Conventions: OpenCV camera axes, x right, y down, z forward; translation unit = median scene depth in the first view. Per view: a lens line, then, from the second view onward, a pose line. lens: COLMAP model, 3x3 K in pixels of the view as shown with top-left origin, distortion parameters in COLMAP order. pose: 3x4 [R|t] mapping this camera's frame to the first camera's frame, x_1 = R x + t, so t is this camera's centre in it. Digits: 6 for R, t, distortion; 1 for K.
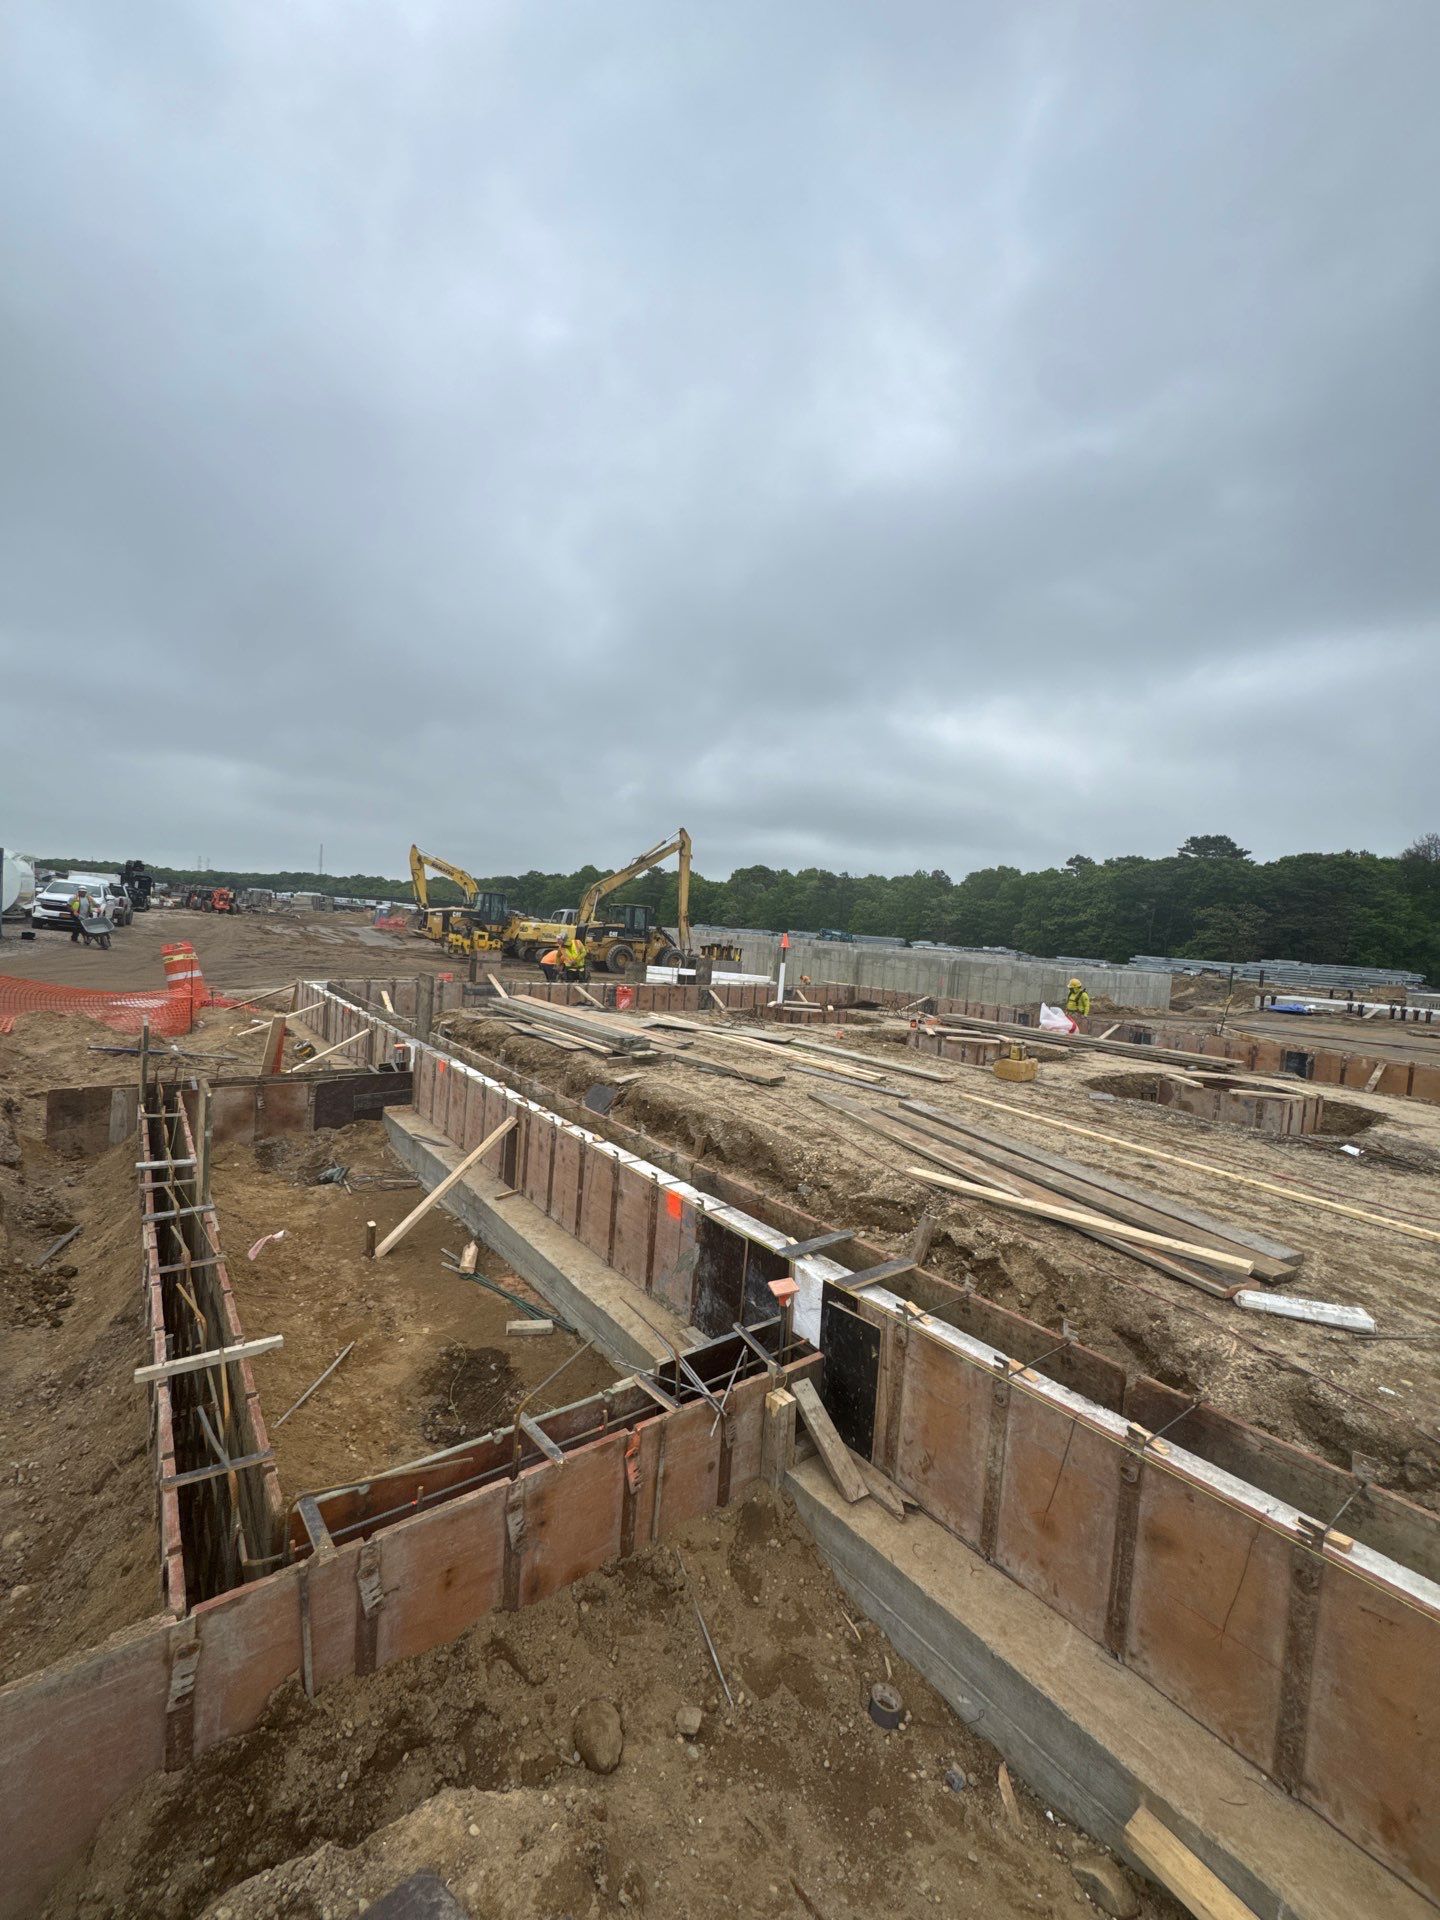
lens RADIAL K [[768.8, 0, 718.0], [0, 768.8, 963.6], [0, 0, 1]] dist [0.002356, 0.000141]
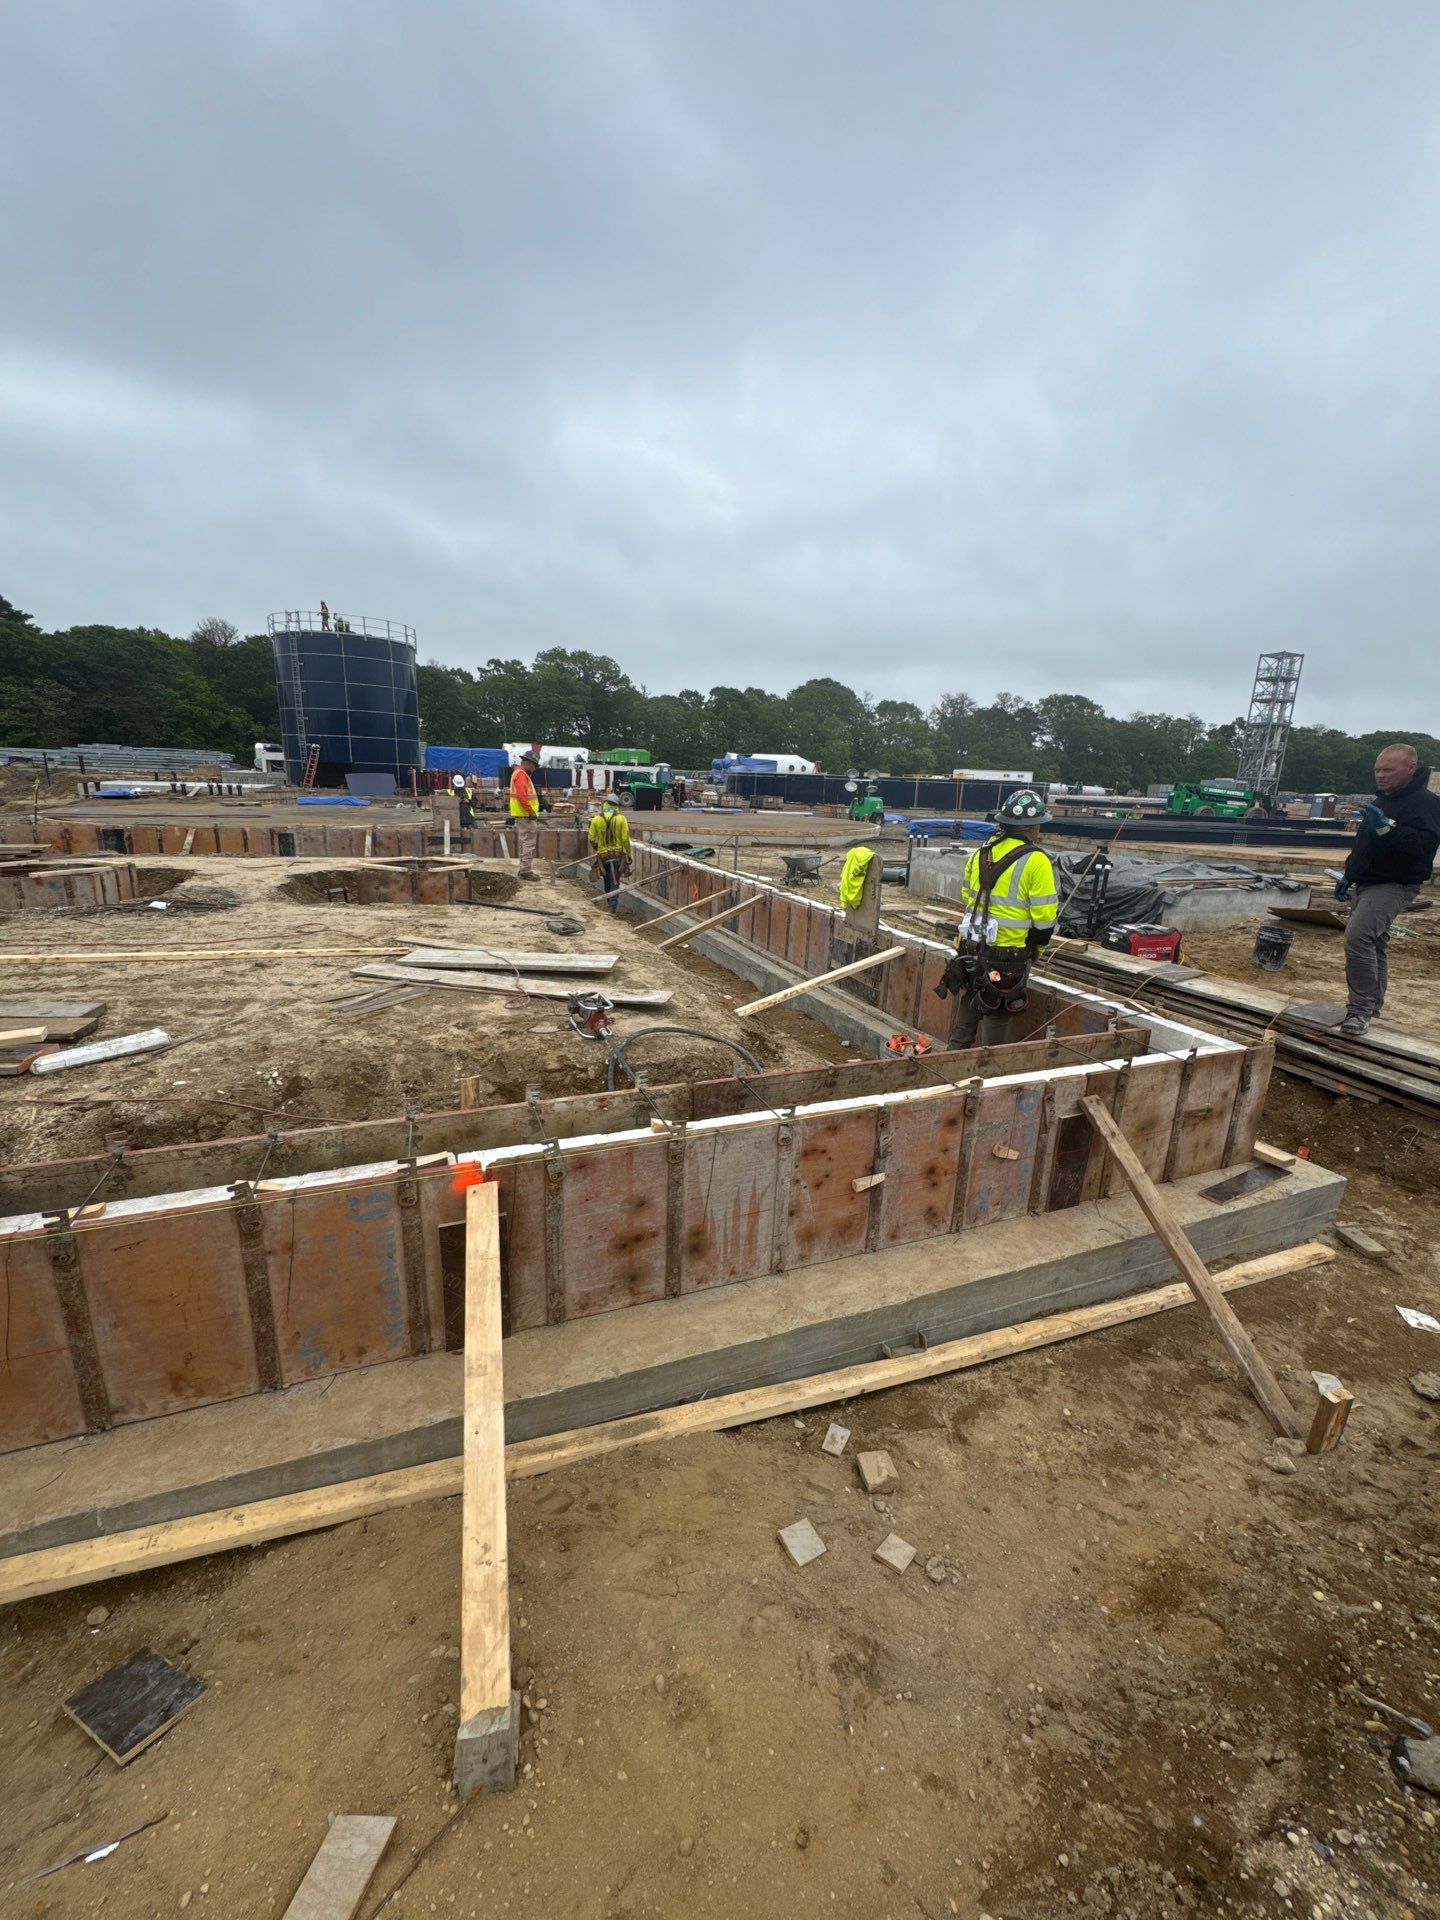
lens RADIAL K [[768.8, 0, 718.0], [0, 768.8, 963.6], [0, 0, 1]] dist [0.002356, 0.000141]
pose [[0.276790, -0.291701, 0.915586, 0.066362], [0.033004, 0.955136, 0.294324, 0.052609], [-0.960363, -0.051248, 0.274000, -0.054061]]
